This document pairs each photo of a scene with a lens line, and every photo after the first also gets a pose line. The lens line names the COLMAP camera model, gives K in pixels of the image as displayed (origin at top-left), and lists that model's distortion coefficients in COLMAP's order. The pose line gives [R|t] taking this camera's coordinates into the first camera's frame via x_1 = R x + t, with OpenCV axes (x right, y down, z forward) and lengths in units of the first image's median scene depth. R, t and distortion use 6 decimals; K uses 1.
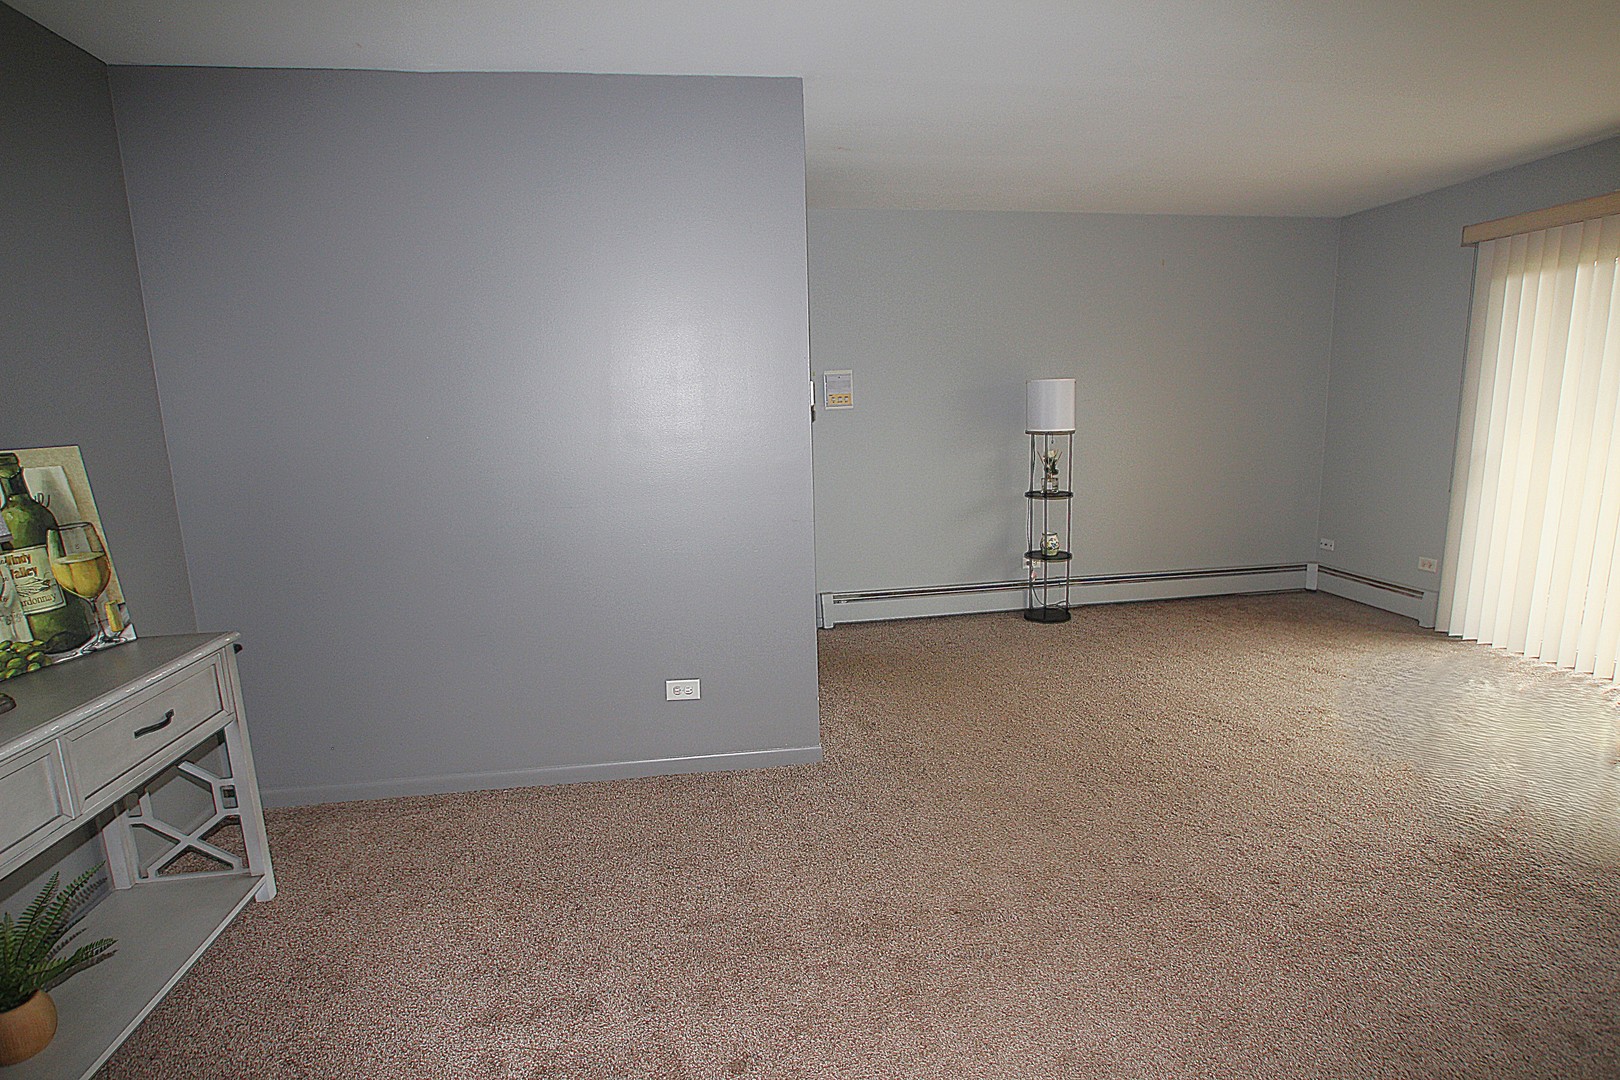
lens RADIAL K [[846.7, 0, 810.3], [0, 846.7, 539.8], [0, 0, 1]] dist [-0.020218, 0.002359]
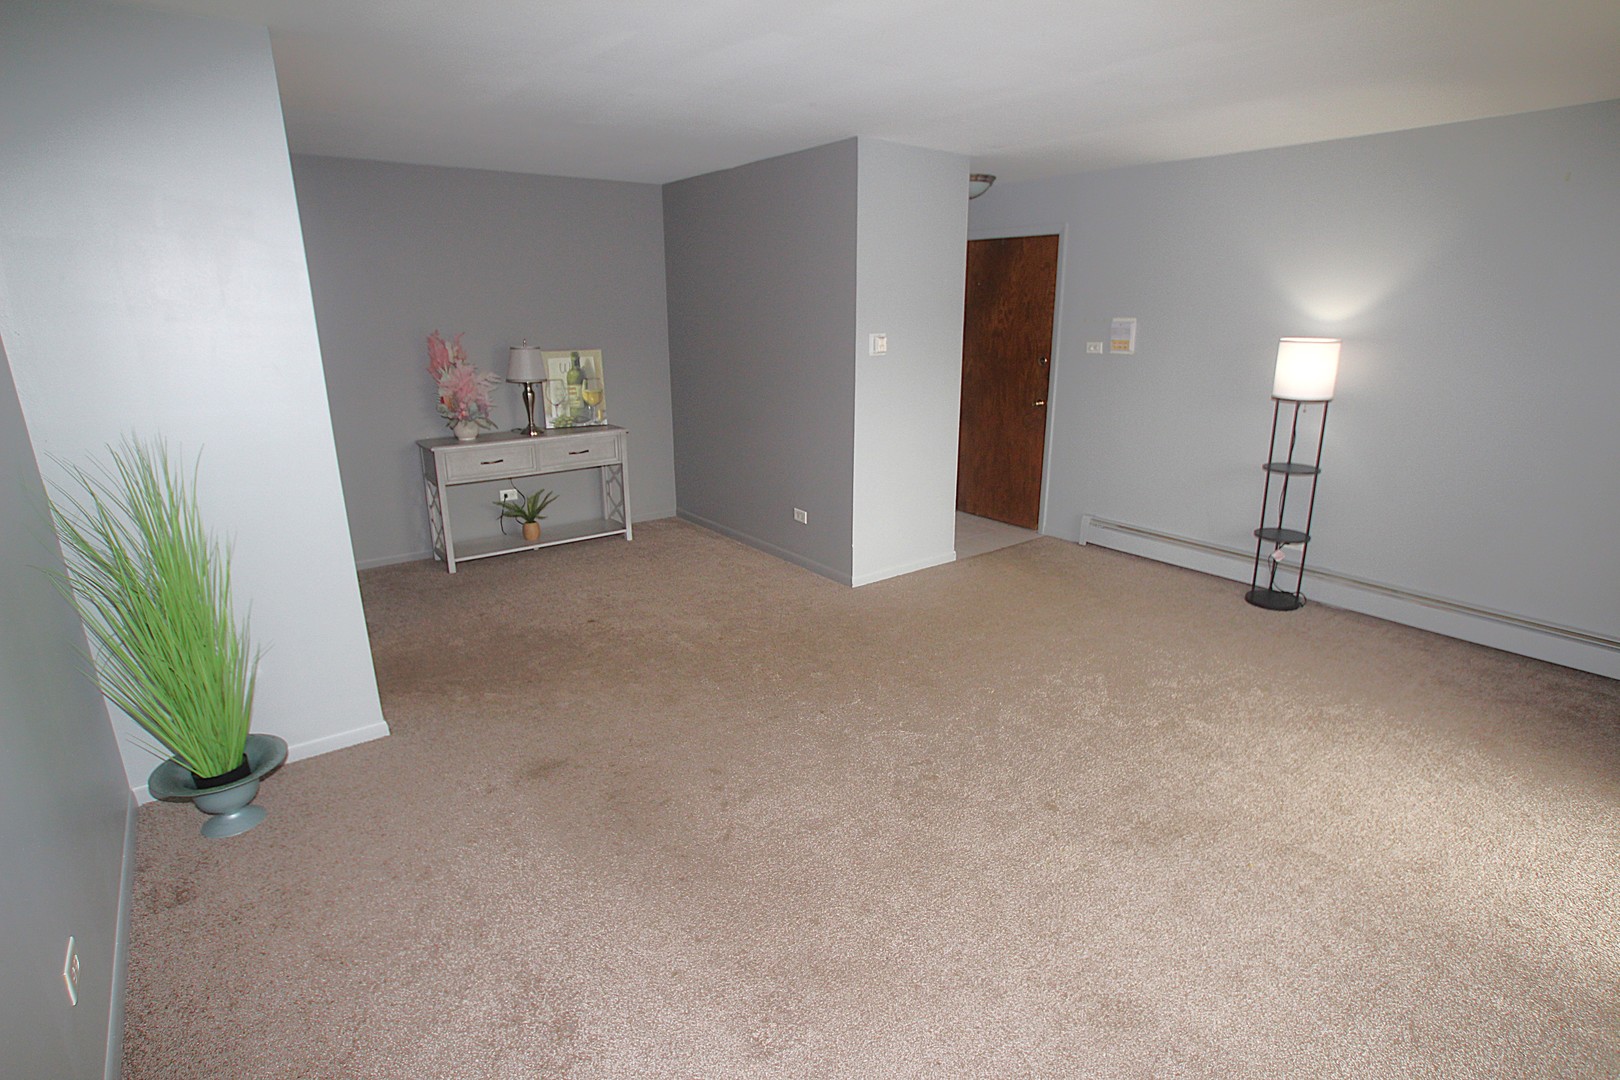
lens RADIAL K [[846.7, 0, 811.5], [0, 846.7, 536.2], [0, 0, 1]] dist [-0.020218, 0.002359]
pose [[0.463192, 0.267049, -0.845067, 0.850834], [-0.157271, 0.963156, 0.218165, -0.103856], [0.872192, 0.031852, 0.488126, 0.118238]]
